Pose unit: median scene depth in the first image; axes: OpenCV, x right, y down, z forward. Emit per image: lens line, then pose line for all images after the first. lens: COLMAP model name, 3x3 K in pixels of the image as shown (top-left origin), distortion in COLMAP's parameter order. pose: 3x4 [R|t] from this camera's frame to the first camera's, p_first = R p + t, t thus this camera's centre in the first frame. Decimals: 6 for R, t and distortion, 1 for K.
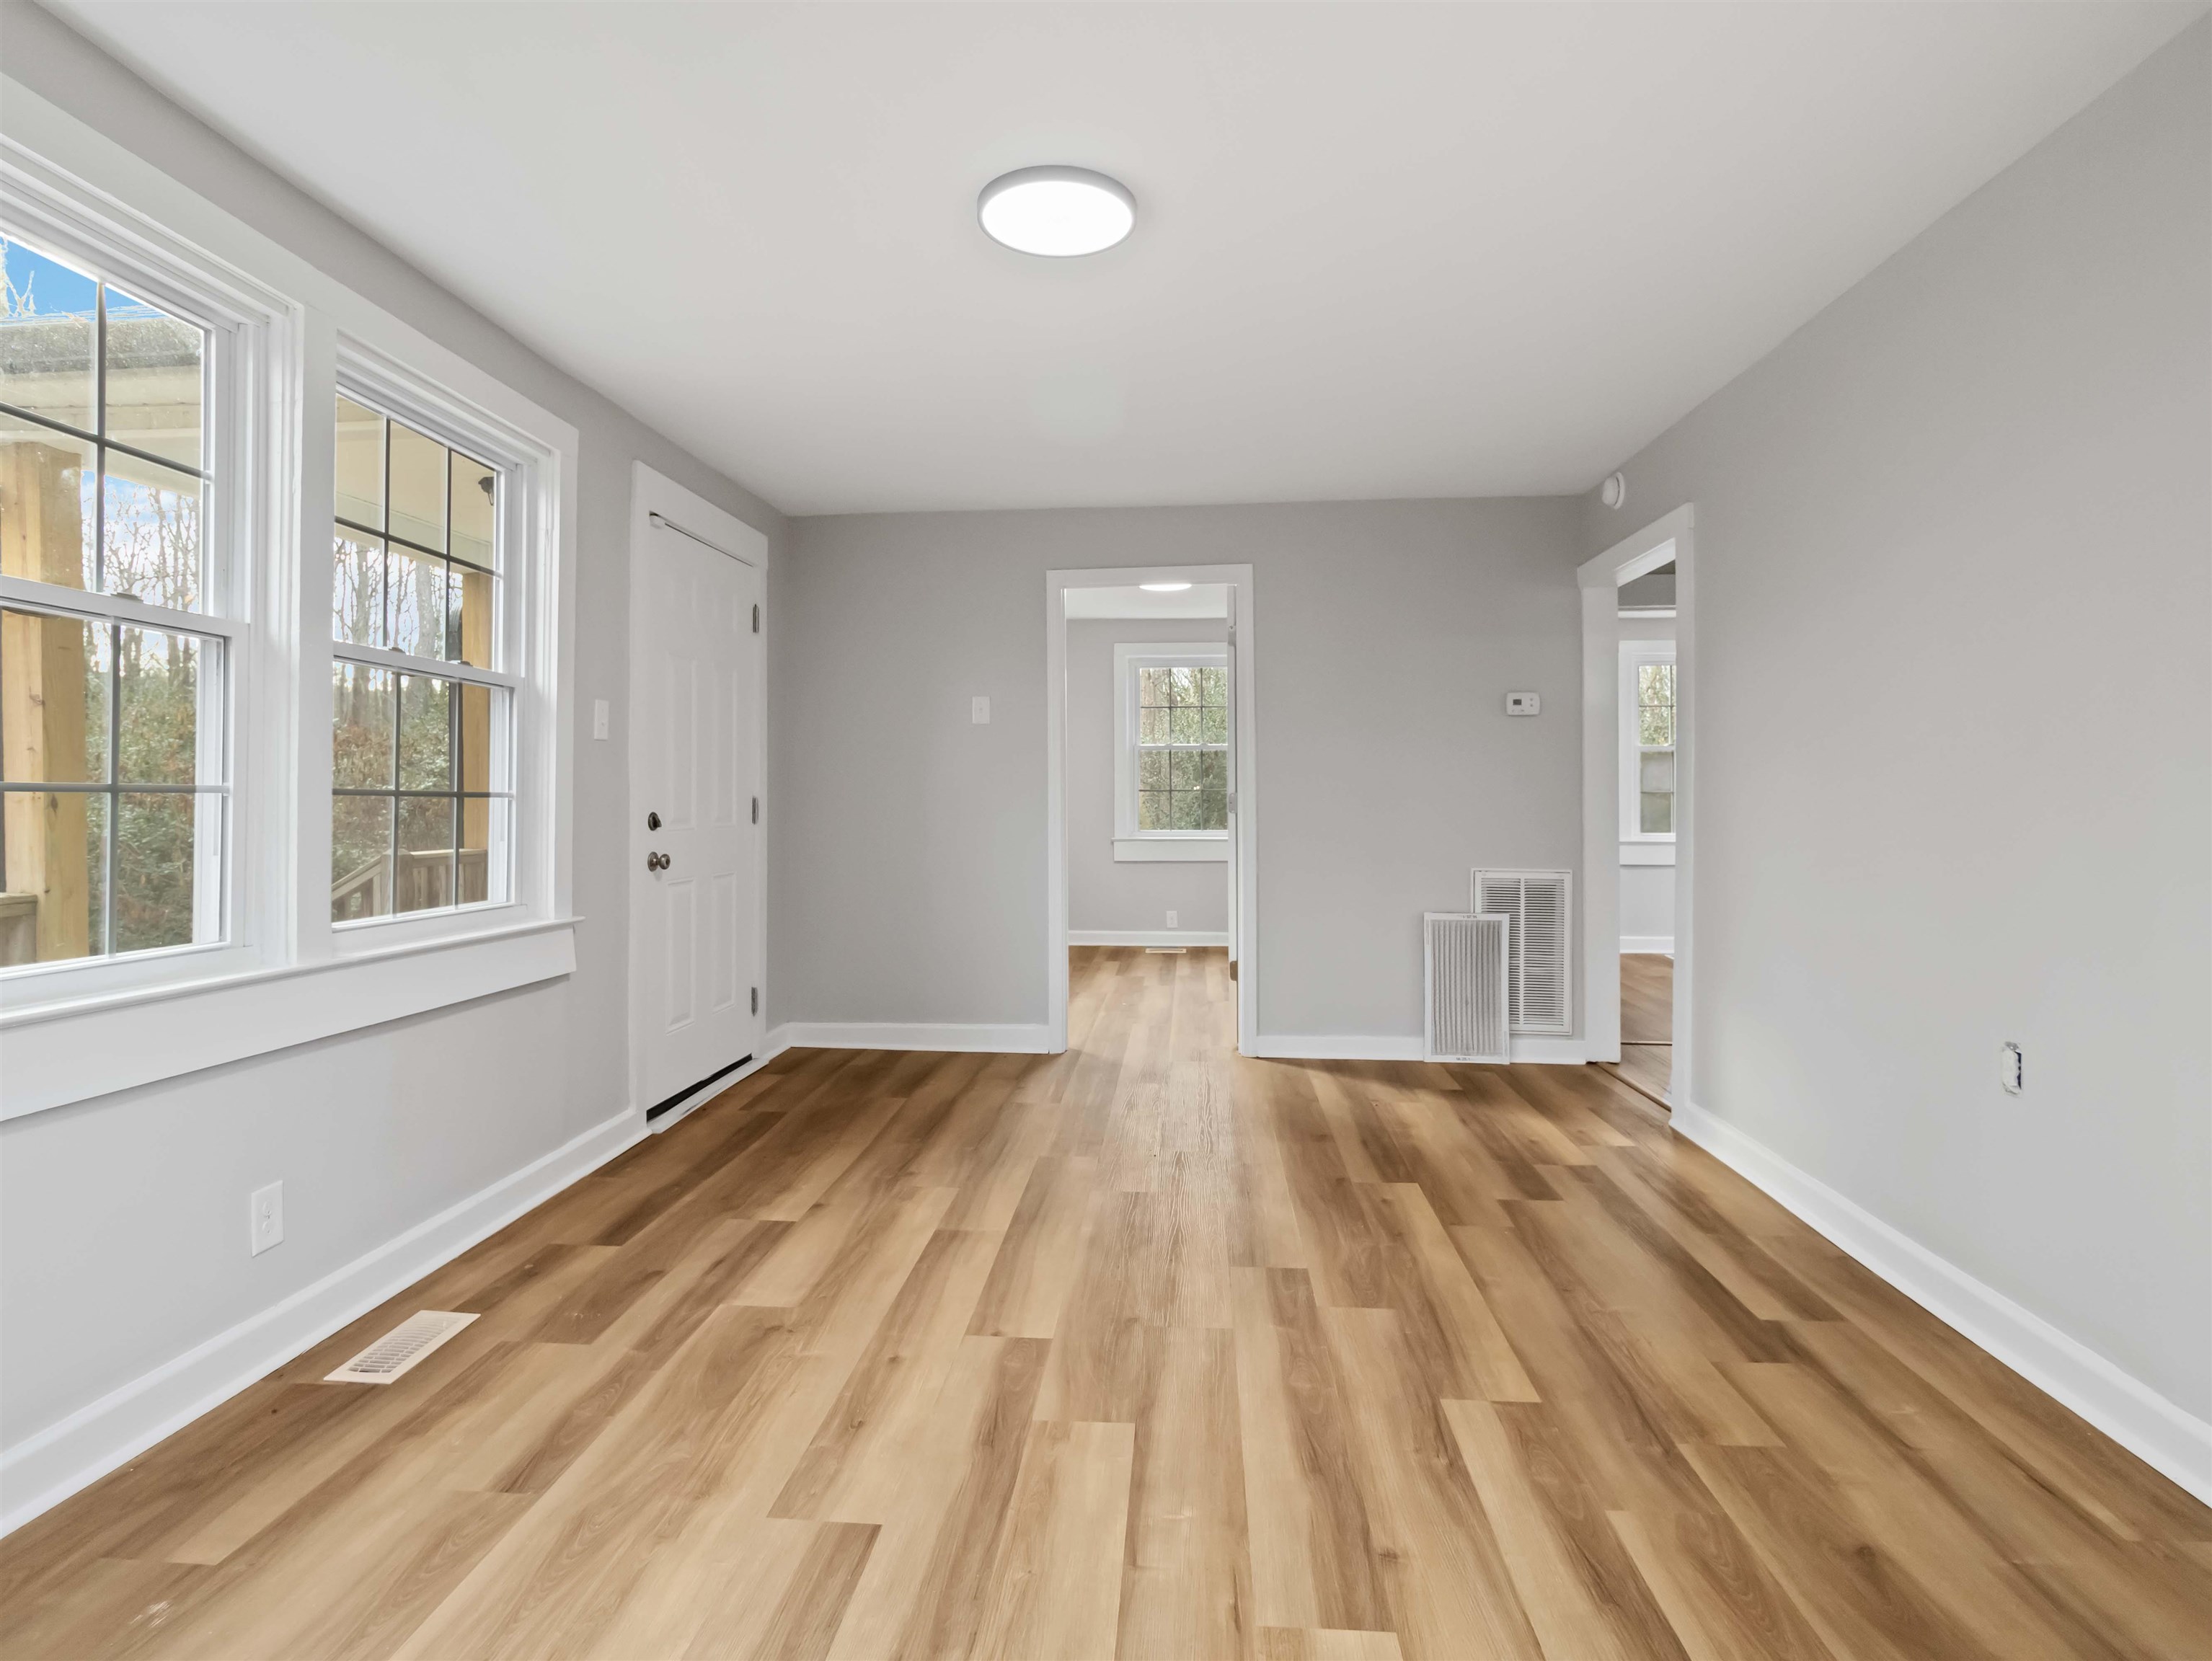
lens RADIAL K [[1145.0, 0, 1091.7], [0, 1145.0, 793.2], [0, 0, 1]] dist [0.000212, -0.000475]
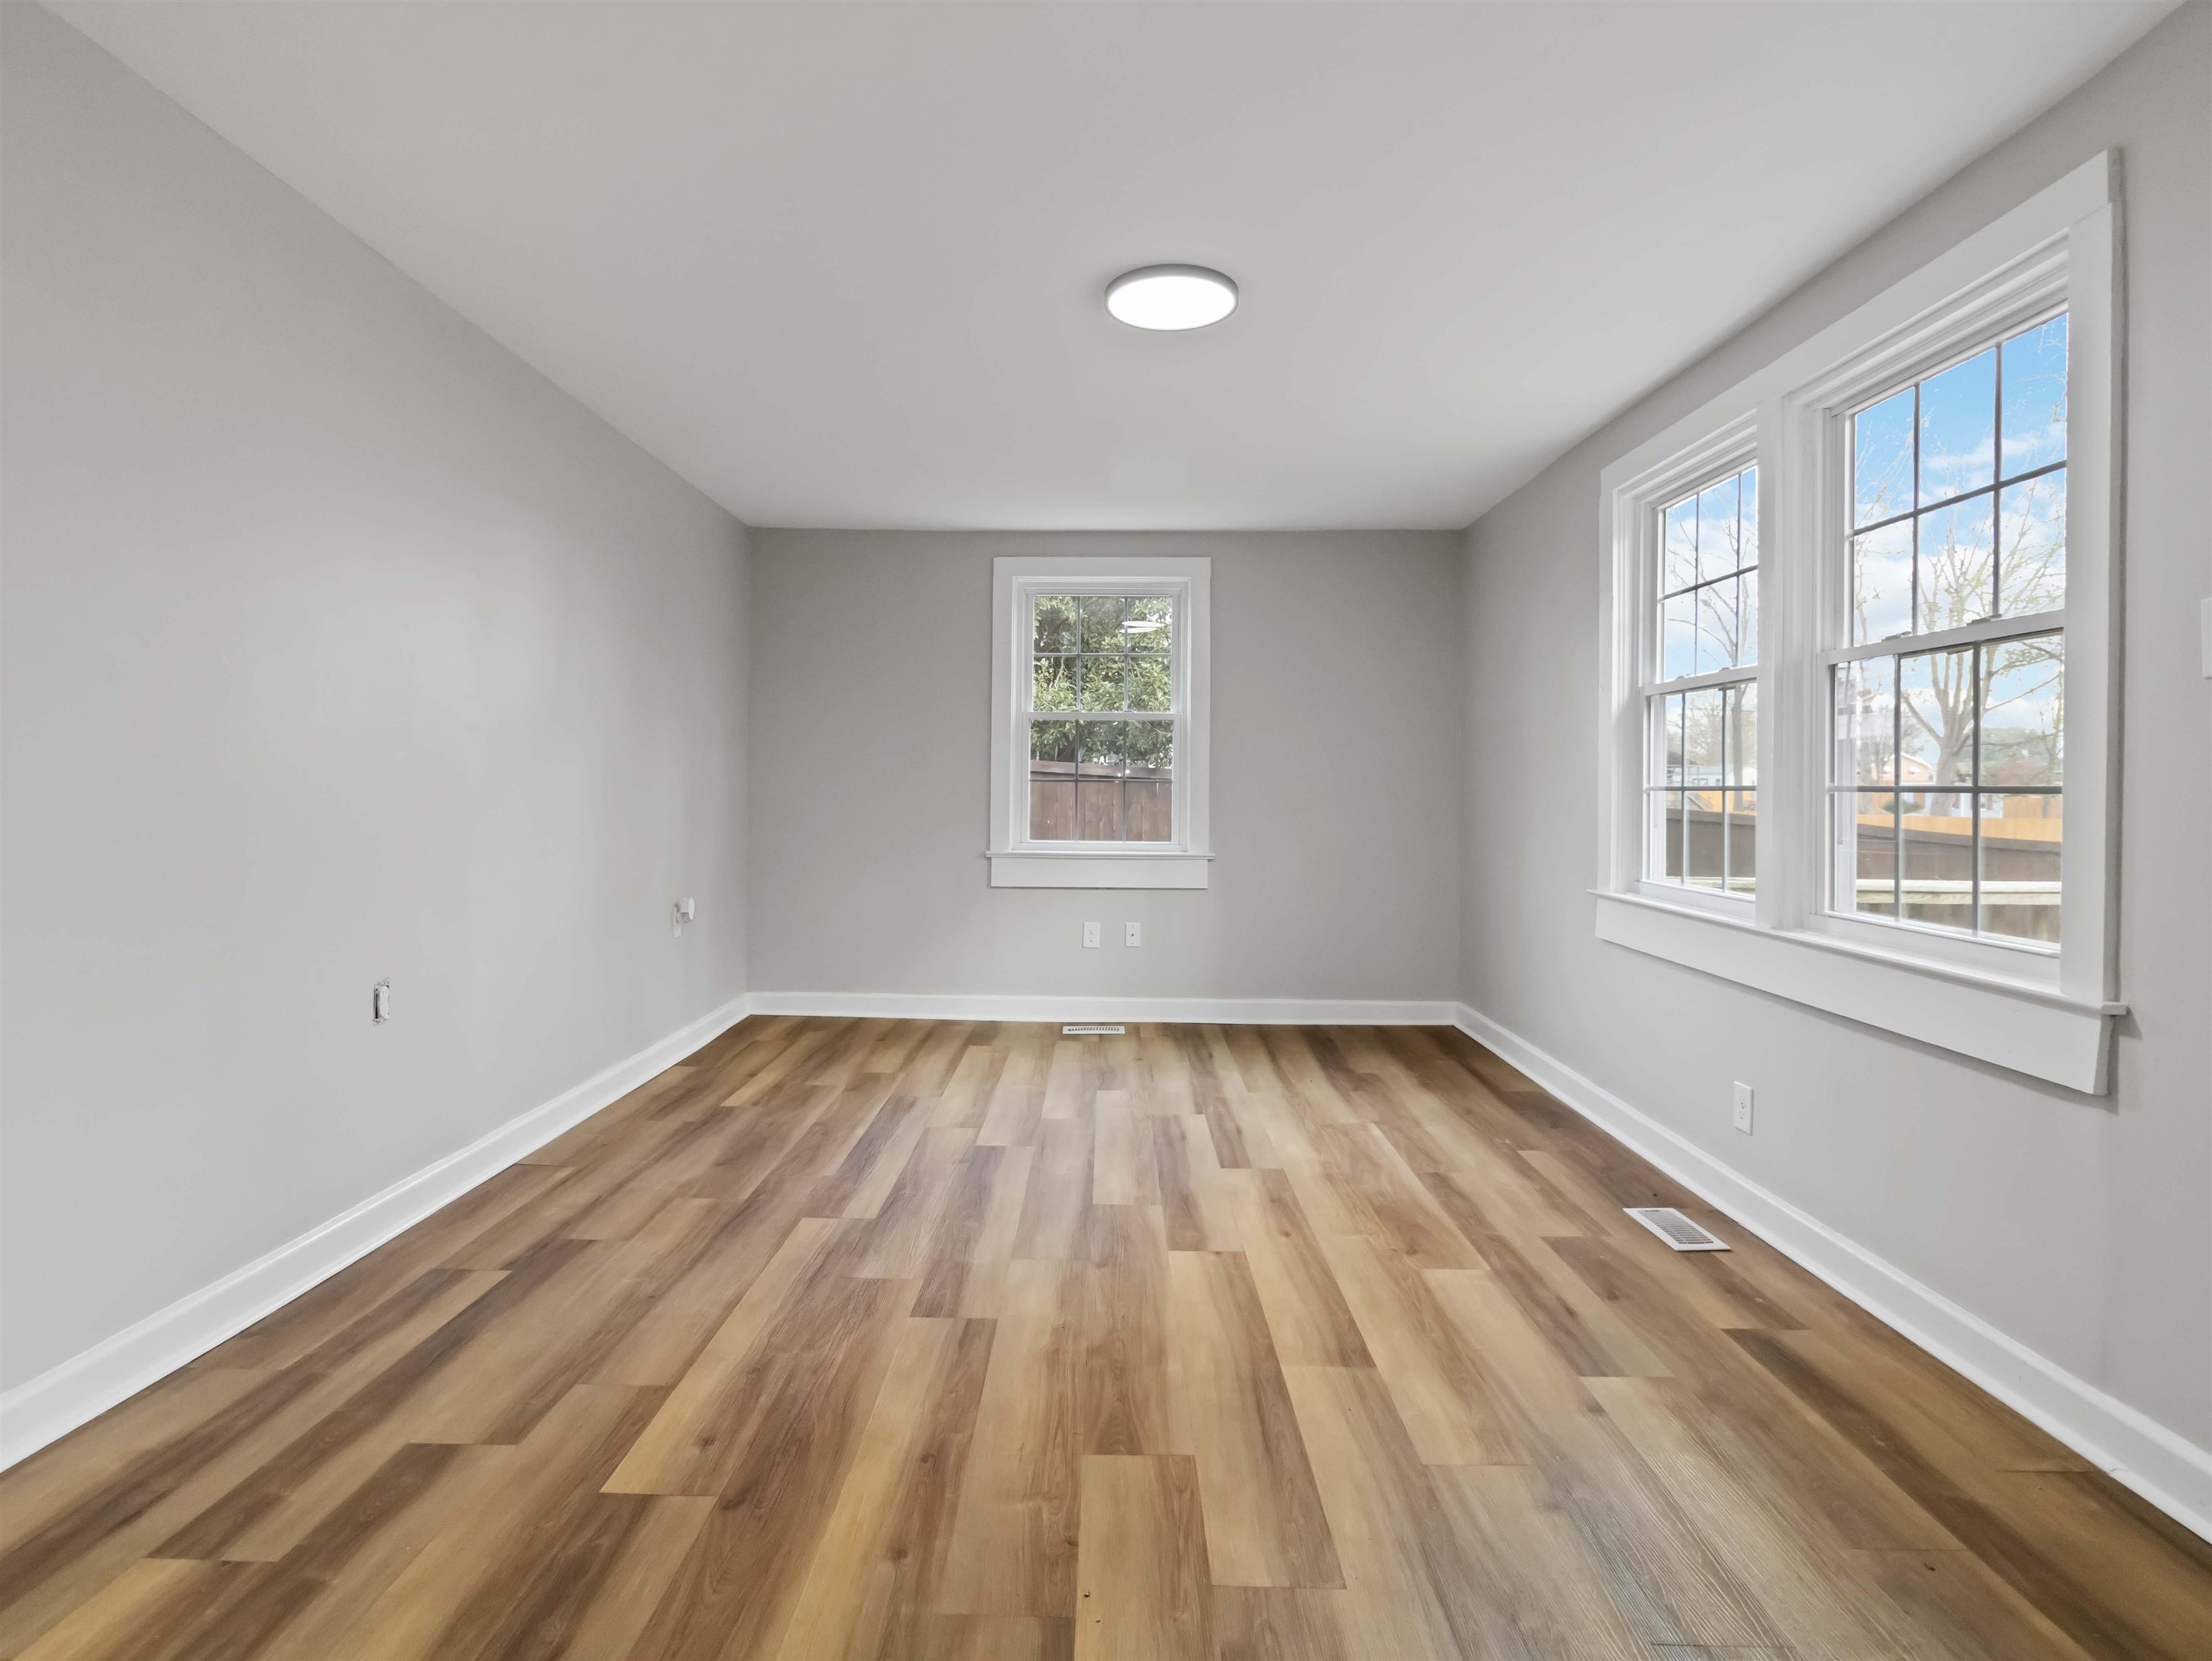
lens RADIAL K [[1145.0, 0, 1091.7], [0, 1145.0, 793.2], [0, 0, 1]] dist [0.000212, -0.000475]
pose [[-0.997332, -0.009798, -0.072342, 0.108594], [-0.009485, 0.999944, -0.004675, 0.013428], [0.072384, -0.003977, -0.997369, 1.771635]]
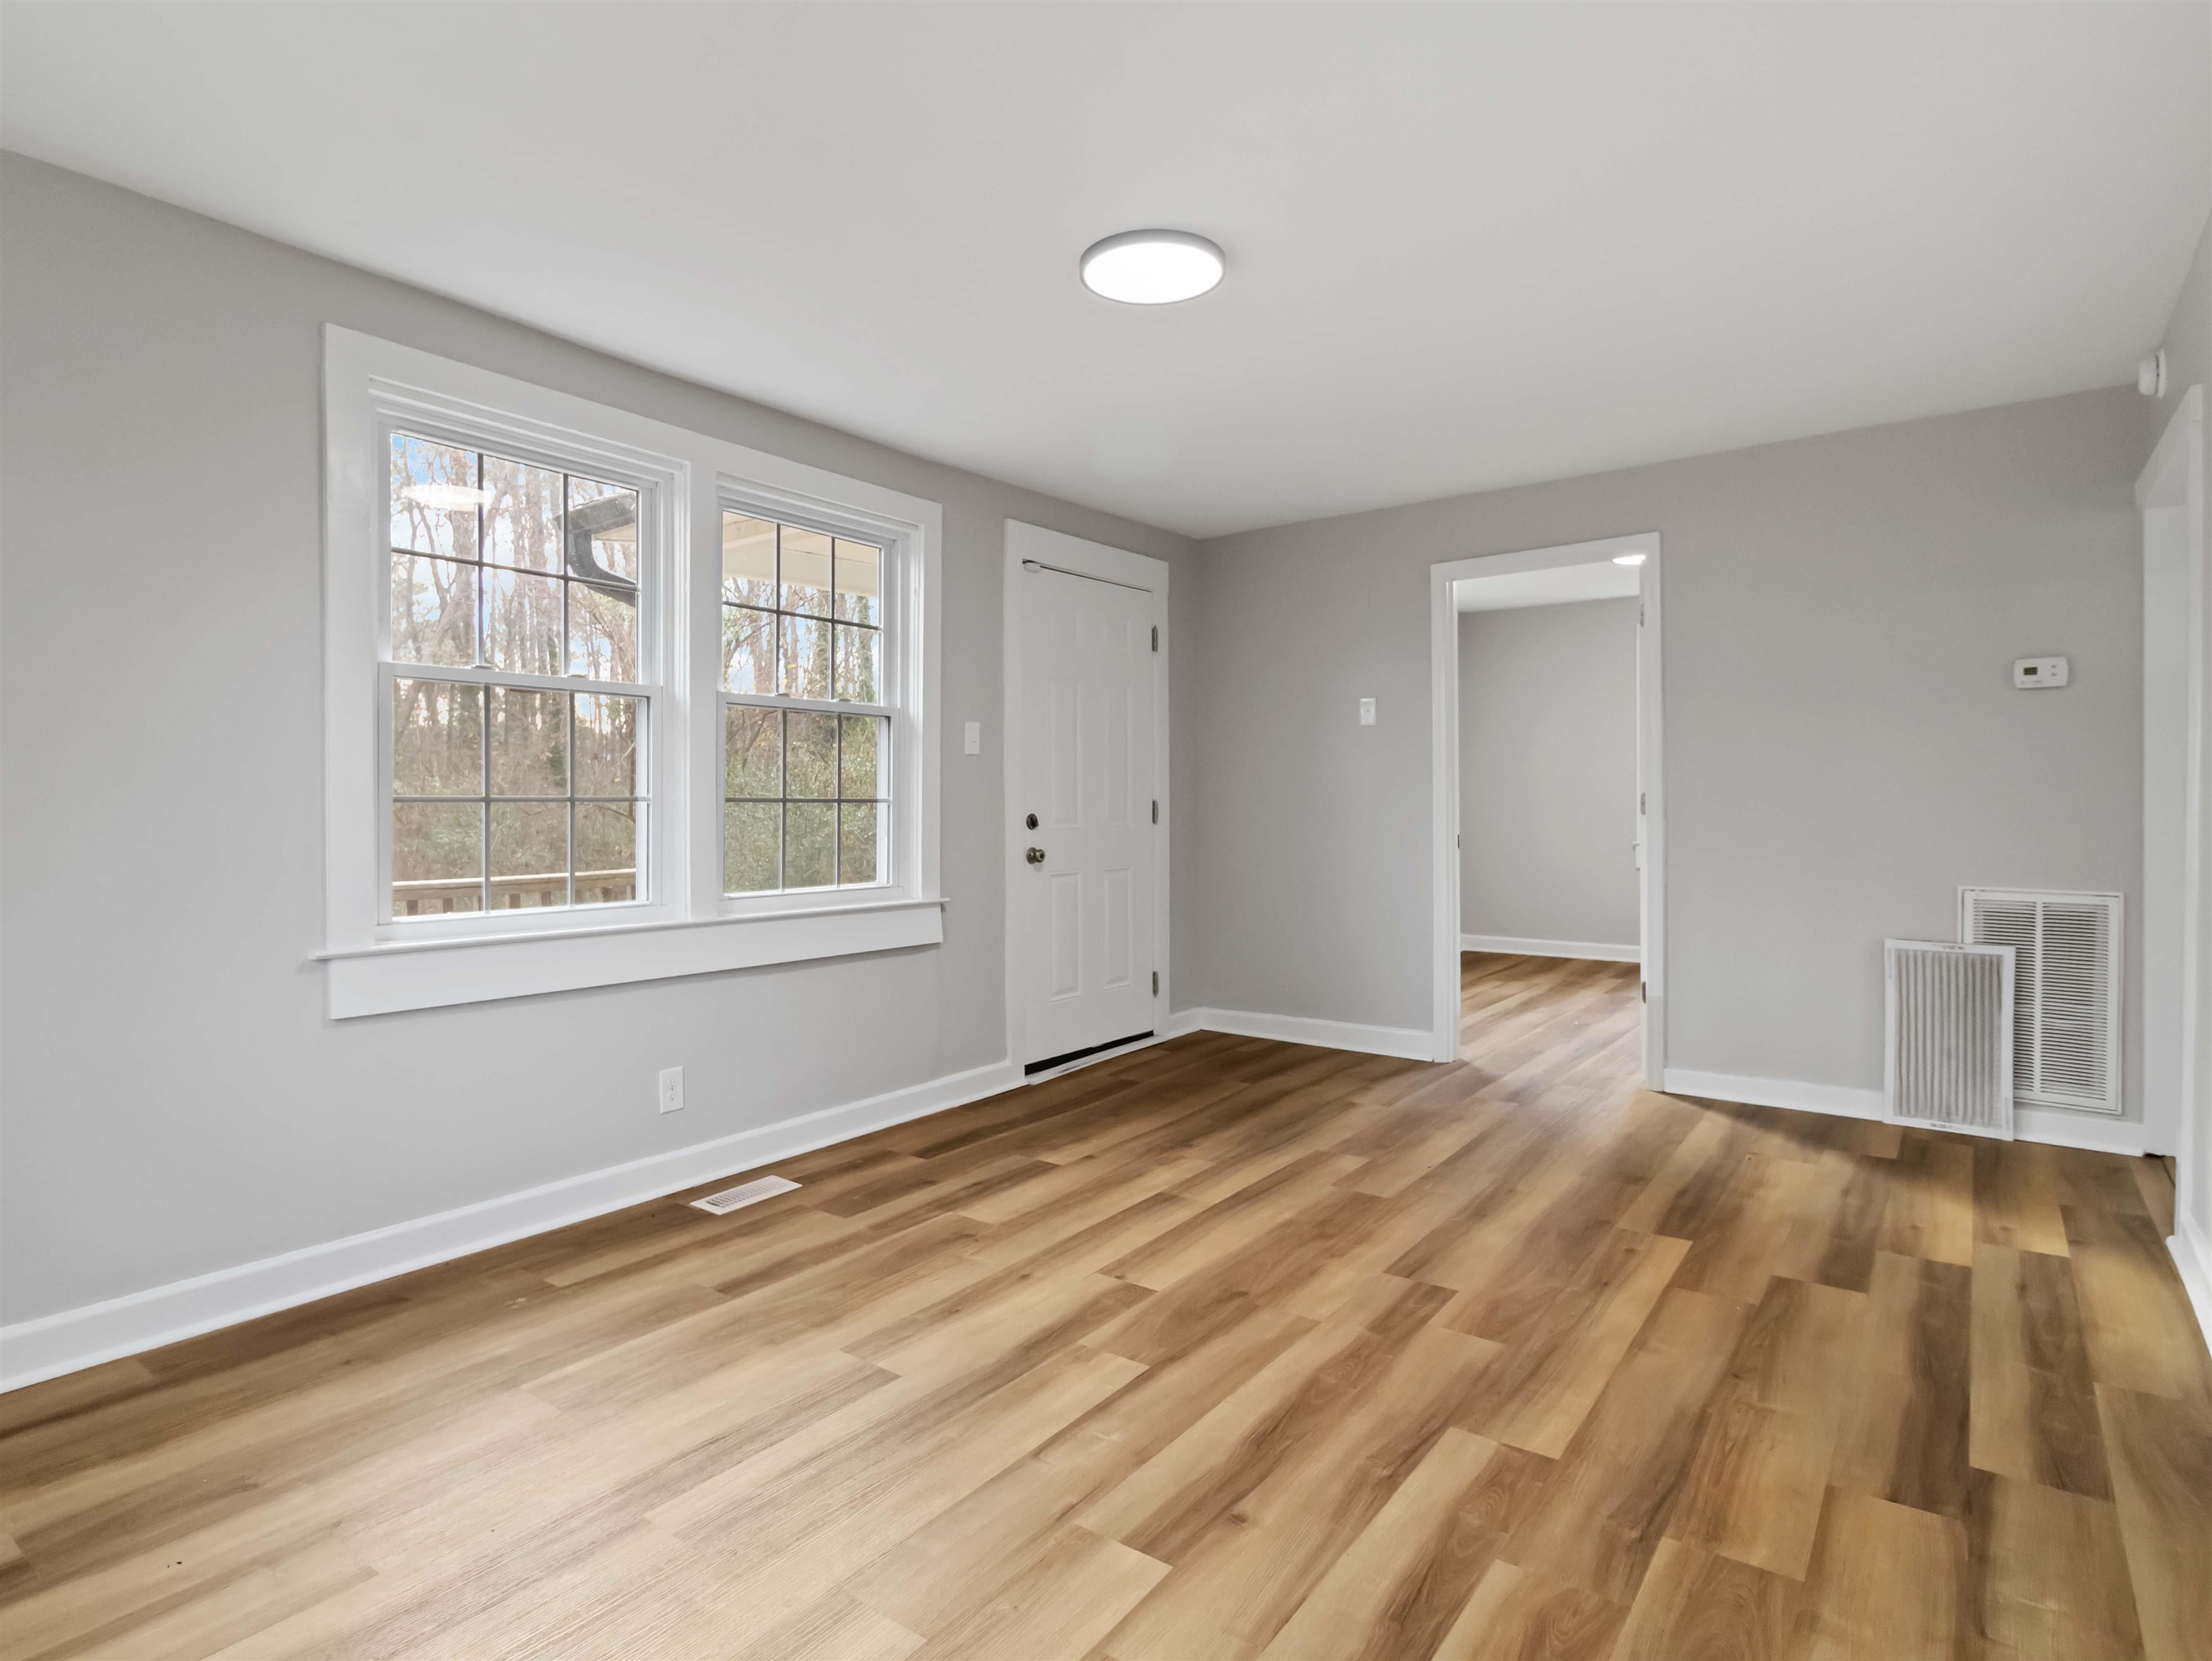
lens RADIAL K [[1173.2, 0, 1099.4], [0, 1173.2, 807.1], [0, 0, 1]] dist [-0.001137, -0.001716]
pose [[0.849427, -0.001334, -0.527705, 0.423035], [0.008126, 0.999911, 0.010553, -0.003306], [0.527644, -0.013252, 0.849362, 0.010386]]
